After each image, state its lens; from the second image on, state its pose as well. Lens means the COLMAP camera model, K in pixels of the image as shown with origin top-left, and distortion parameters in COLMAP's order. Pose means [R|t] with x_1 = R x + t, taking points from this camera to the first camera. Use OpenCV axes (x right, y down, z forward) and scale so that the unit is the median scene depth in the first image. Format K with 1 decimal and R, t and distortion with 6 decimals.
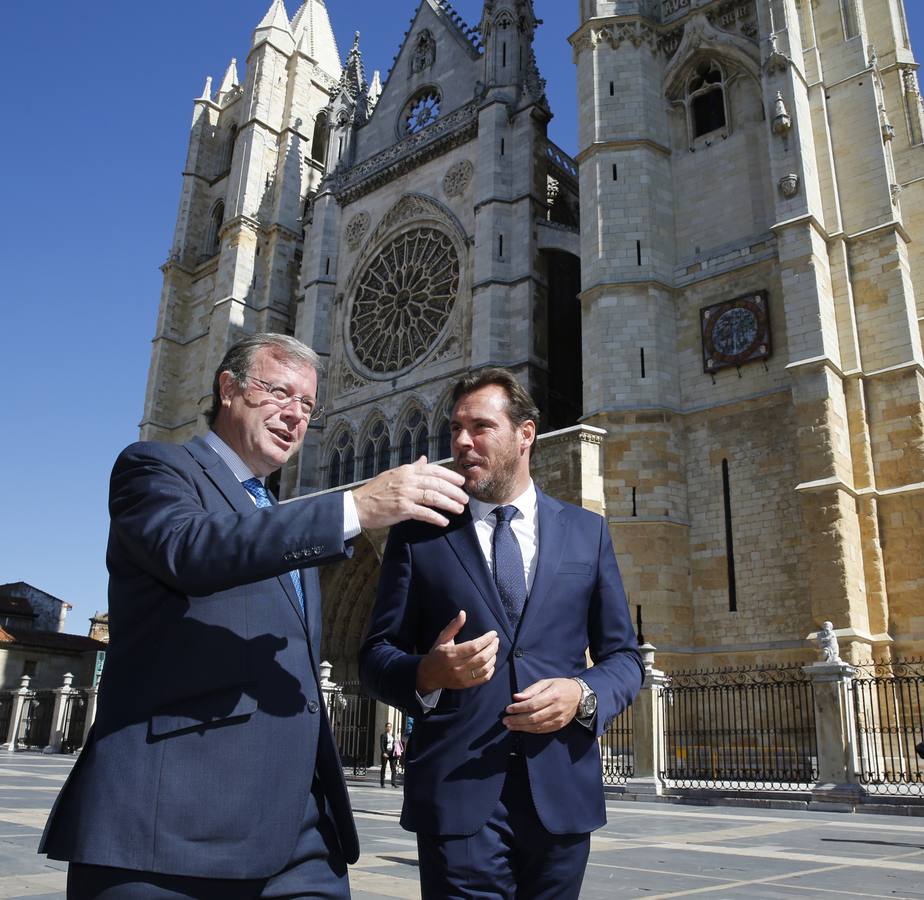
lens RADIAL K [[921.2, 0, 490.9], [0, 921.2, 451.6], [0, 0, 1]] dist [-0.086677, 0.021928]
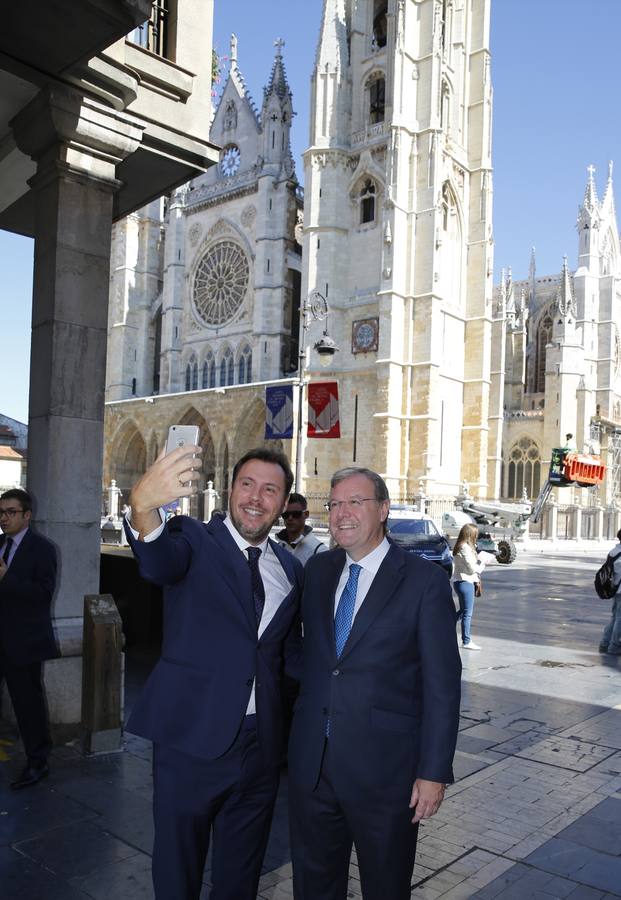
lens RADIAL K [[753.8, 0, 356.8], [0, 753.8, 526.8], [0, 0, 1]] dist [-0.092633, 0.094834]
pose [[0.999376, 0.011346, 0.033459, 0.146763], [-0.021821, 0.943033, 0.331984, -0.226098], [-0.027786, -0.332507, 0.942691, -0.649165]]
